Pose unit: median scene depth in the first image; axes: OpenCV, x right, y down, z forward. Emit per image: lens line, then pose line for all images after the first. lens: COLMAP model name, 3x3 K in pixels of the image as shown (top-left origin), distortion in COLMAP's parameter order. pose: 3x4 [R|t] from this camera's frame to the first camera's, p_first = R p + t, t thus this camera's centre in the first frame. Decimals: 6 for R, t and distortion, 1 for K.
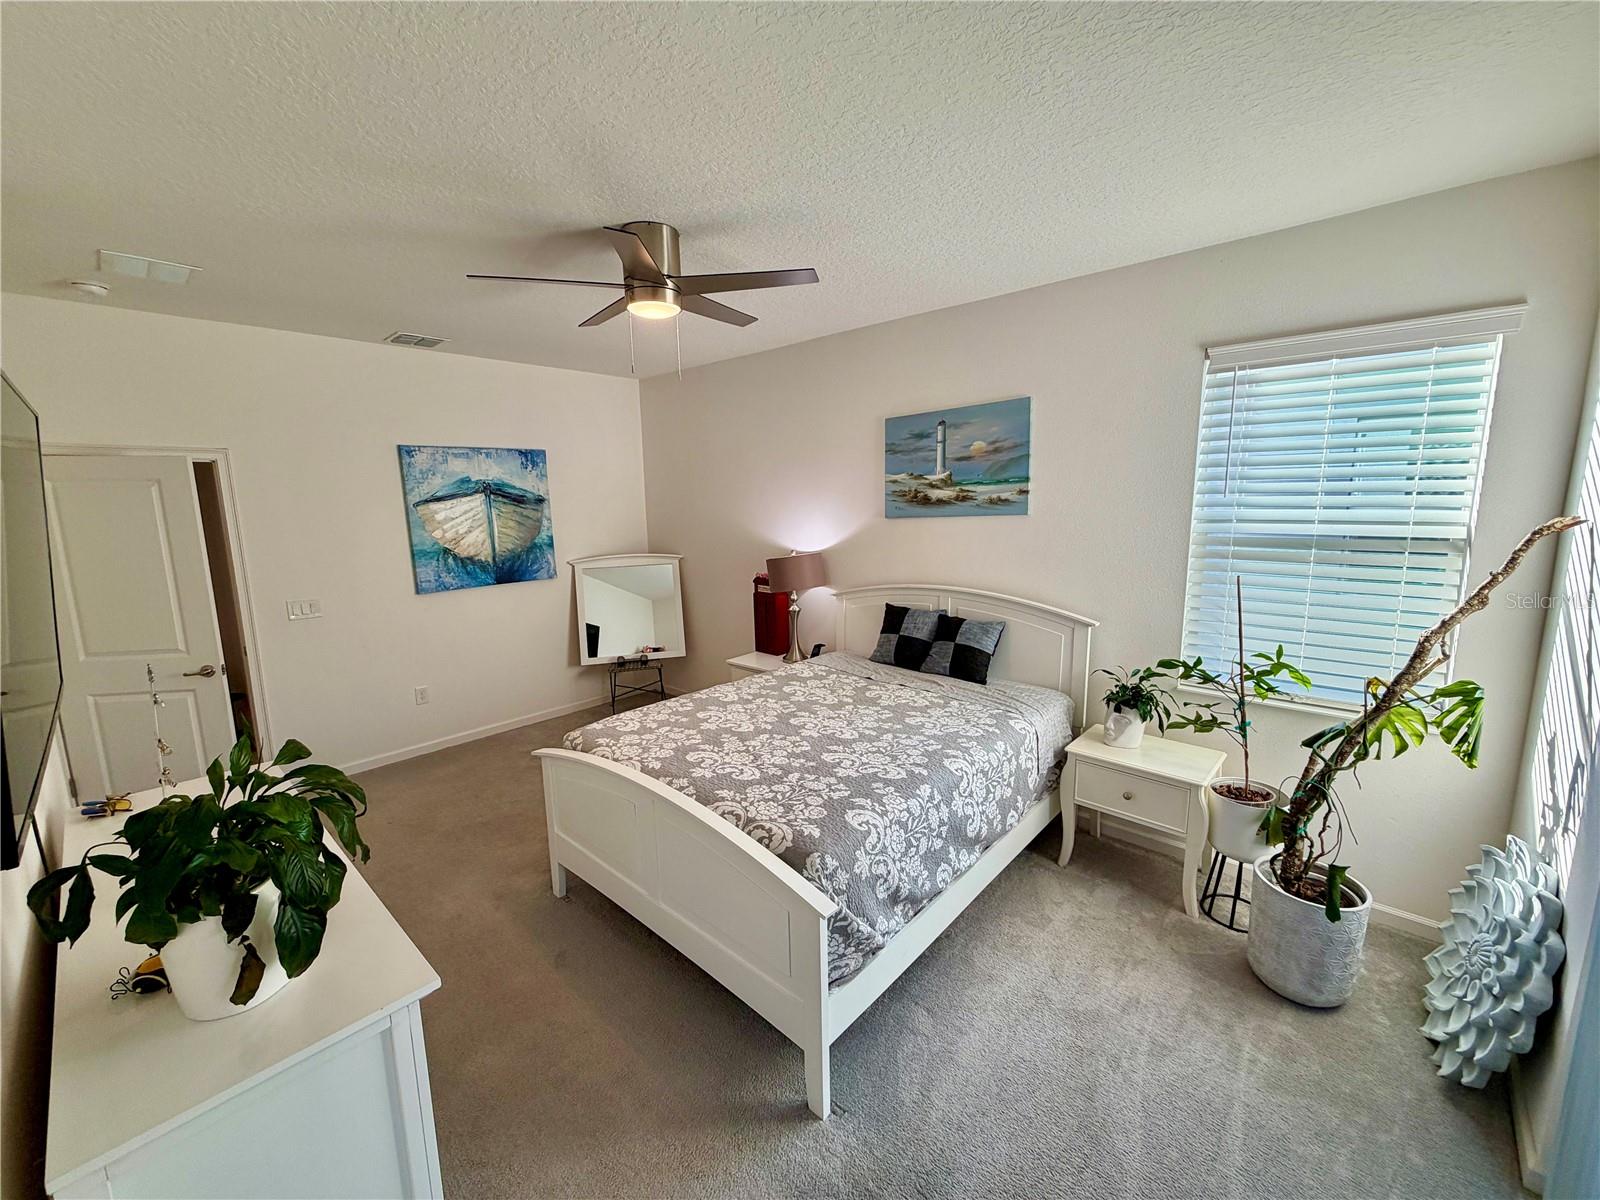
lens RADIAL K [[637.0, 0, 802.7], [0, 637.0, 602.8], [0, 0, 1]] dist [-0.000662, 0.000086]
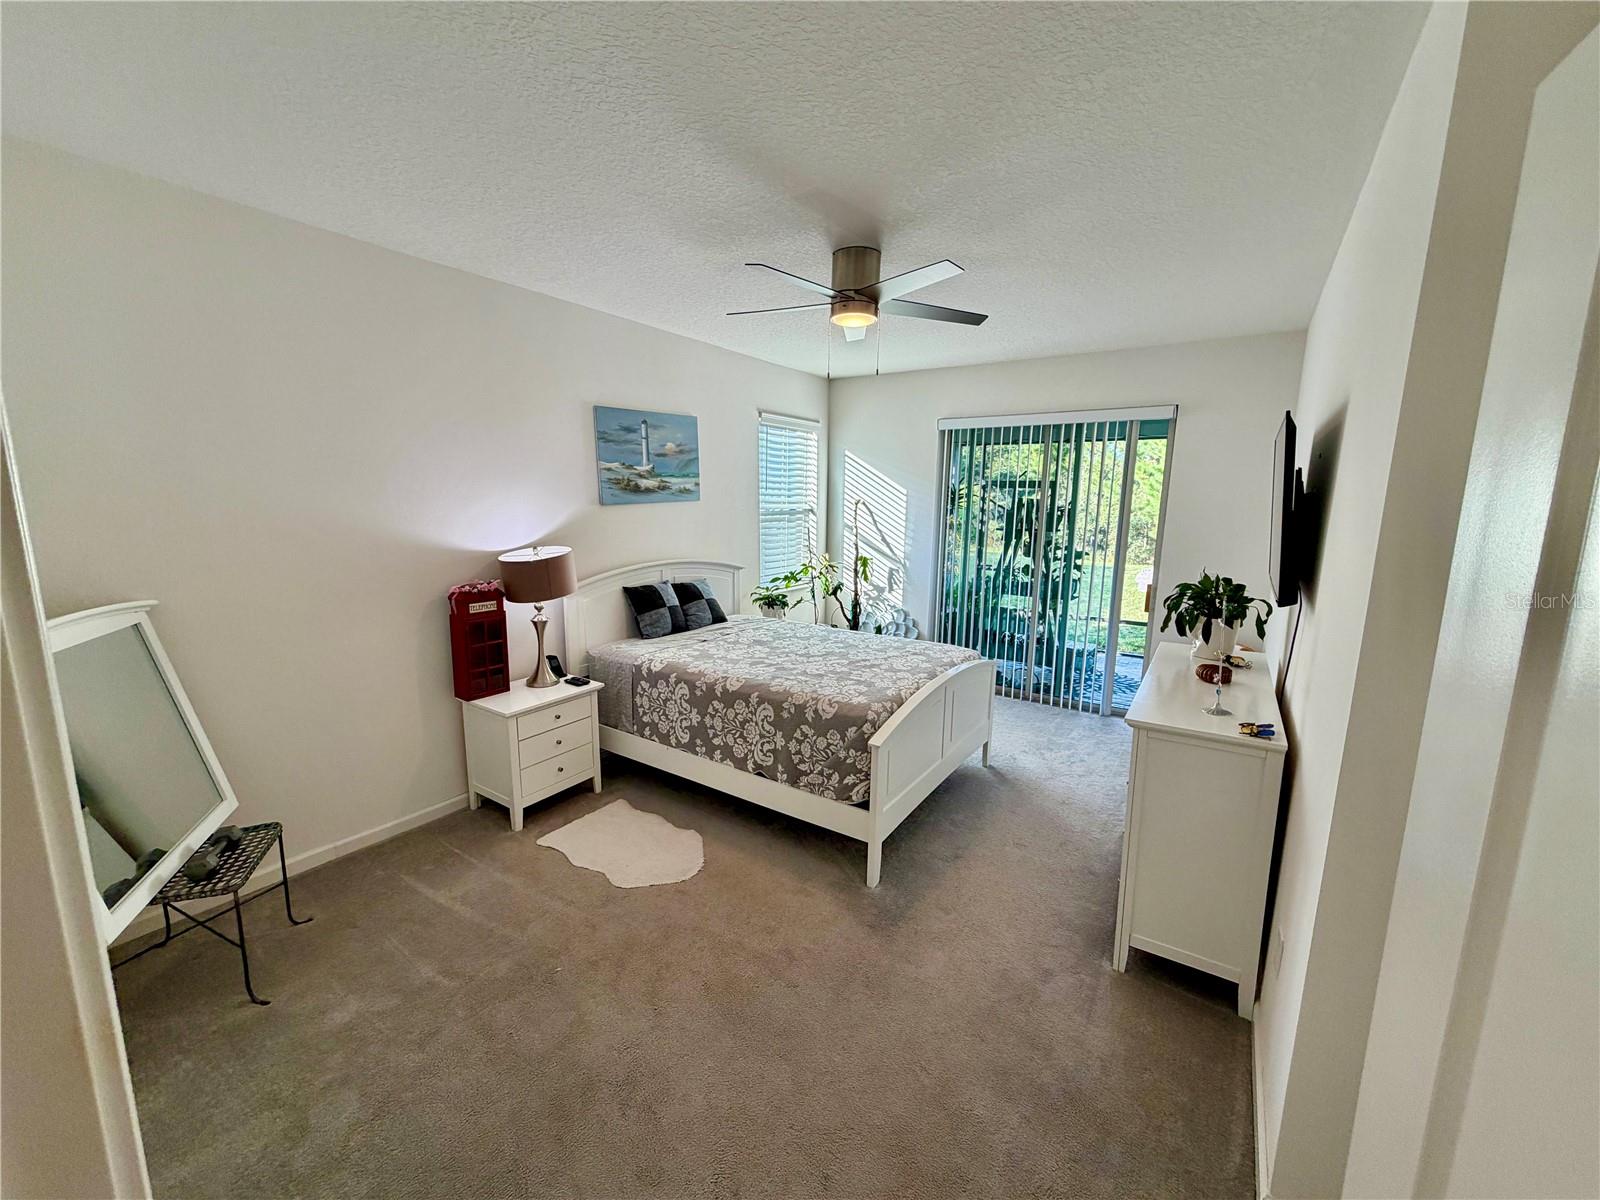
lens RADIAL K [[637.0, 0, 801.6], [0, 637.0, 597.6], [0, 0, 1]] dist [-0.000662, 0.000086]
pose [[-0.128132, -0.142348, 0.981488, -1.009217], [0.154626, 0.974676, 0.161547, -0.114918], [-0.979629, 0.172463, -0.102876, 0.901790]]
